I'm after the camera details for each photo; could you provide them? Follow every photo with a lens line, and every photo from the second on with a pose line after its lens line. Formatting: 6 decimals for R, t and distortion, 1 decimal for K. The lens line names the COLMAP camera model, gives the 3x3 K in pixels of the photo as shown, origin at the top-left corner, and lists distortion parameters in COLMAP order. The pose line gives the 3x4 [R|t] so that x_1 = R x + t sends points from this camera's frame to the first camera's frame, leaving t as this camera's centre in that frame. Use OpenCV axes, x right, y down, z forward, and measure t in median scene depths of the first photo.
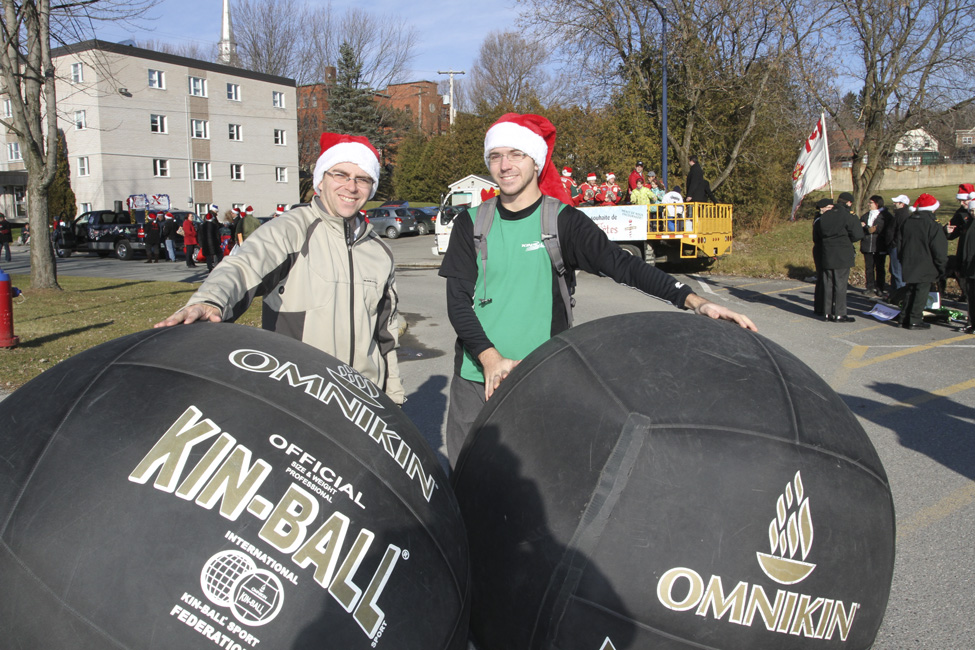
lens RADIAL K [[804.6, 0, 488.5], [0, 804.6, 330.4], [0, 0, 1]] dist [-0.051223, -0.006775]
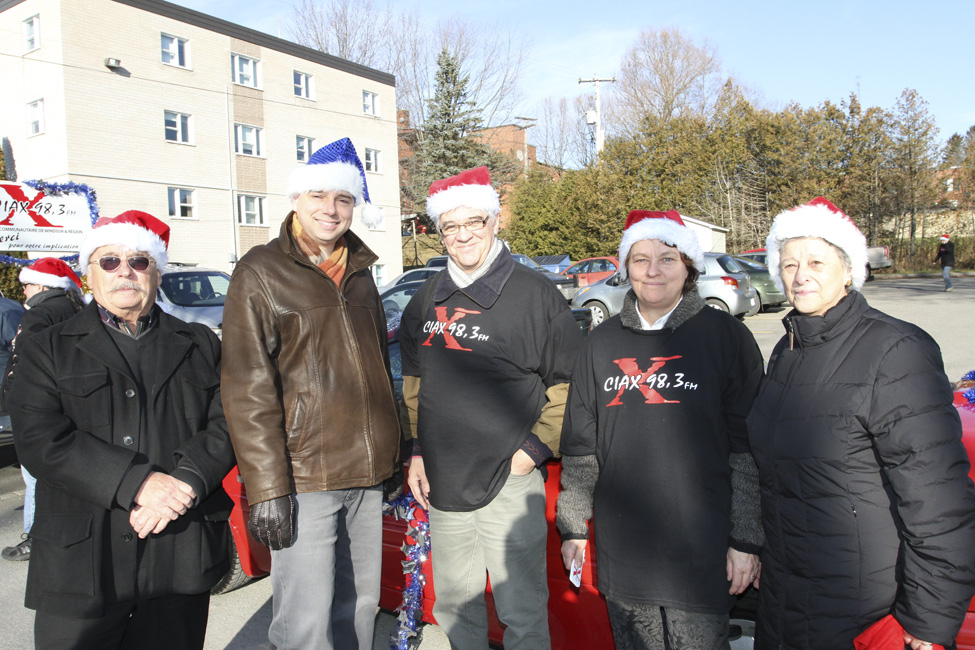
lens RADIAL K [[790.4, 0, 486.8], [0, 790.4, 323.6], [0, 0, 1]] dist [-0.038405, 0.003725]
pose [[0.998078, -0.021360, -0.058177, -0.151647], [0.016167, 0.995962, -0.088309, -0.060206], [0.059828, 0.087198, 0.994393, 0.431583]]
